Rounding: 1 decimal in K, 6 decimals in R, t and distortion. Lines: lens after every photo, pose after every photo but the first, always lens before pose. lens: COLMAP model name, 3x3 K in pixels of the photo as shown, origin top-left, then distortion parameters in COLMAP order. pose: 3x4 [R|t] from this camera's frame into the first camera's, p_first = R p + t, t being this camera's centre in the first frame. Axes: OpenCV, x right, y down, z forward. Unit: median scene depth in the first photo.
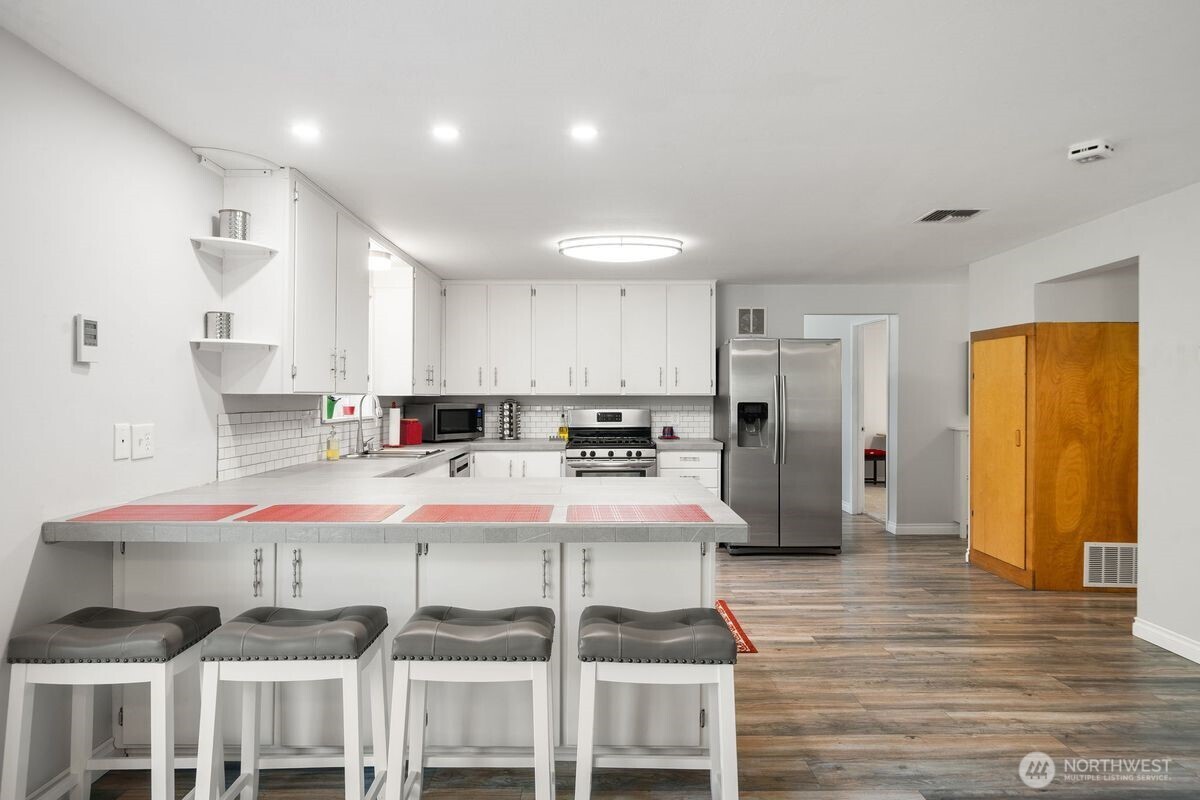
lens RADIAL K [[580.2, 0, 598.3], [0, 580.2, 396.1], [0, 0, 1]] dist [0.001815, 0.000109]
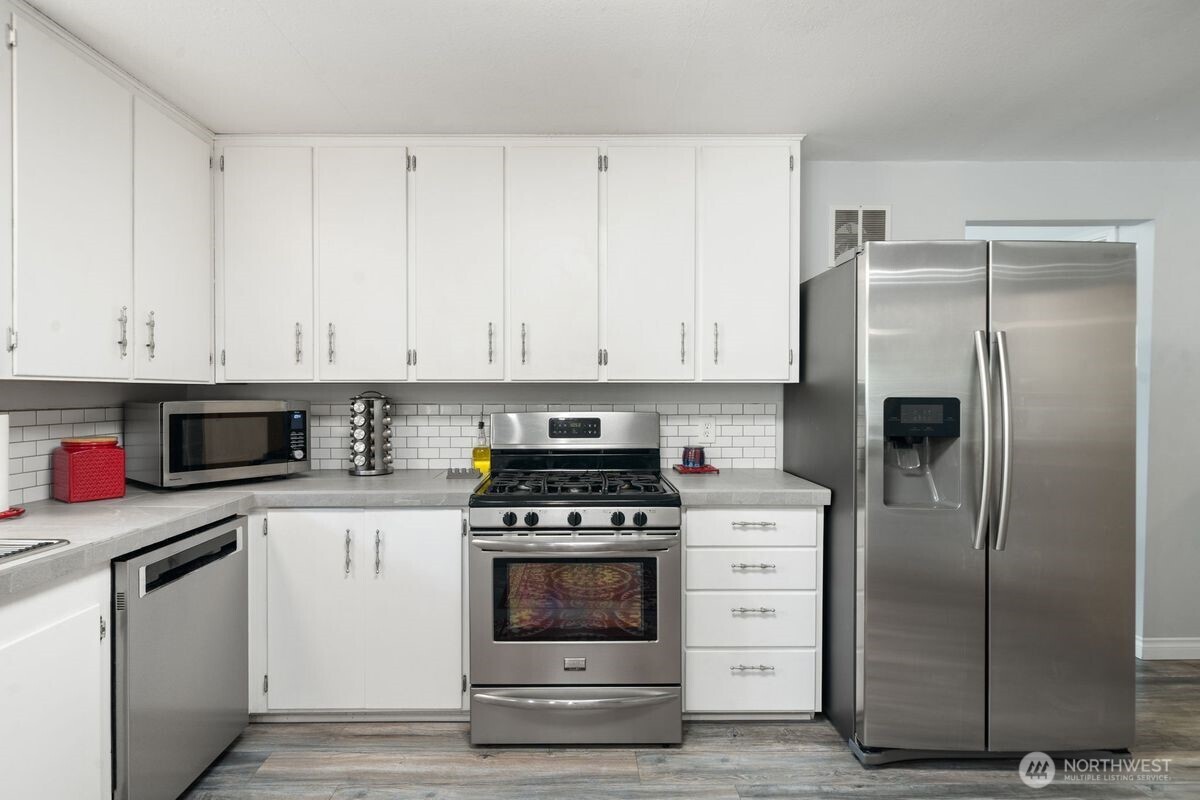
lens RADIAL K [[580.2, 0, 595.6], [0, 580.2, 395.0], [0, 0, 1]] dist [0.001815, 0.000109]
pose [[0.999446, -0.000485, 0.033274, 0.020942], [0.000304, 0.999985, 0.005447, 0.006121], [-0.033276, -0.005434, 0.999431, 0.526790]]
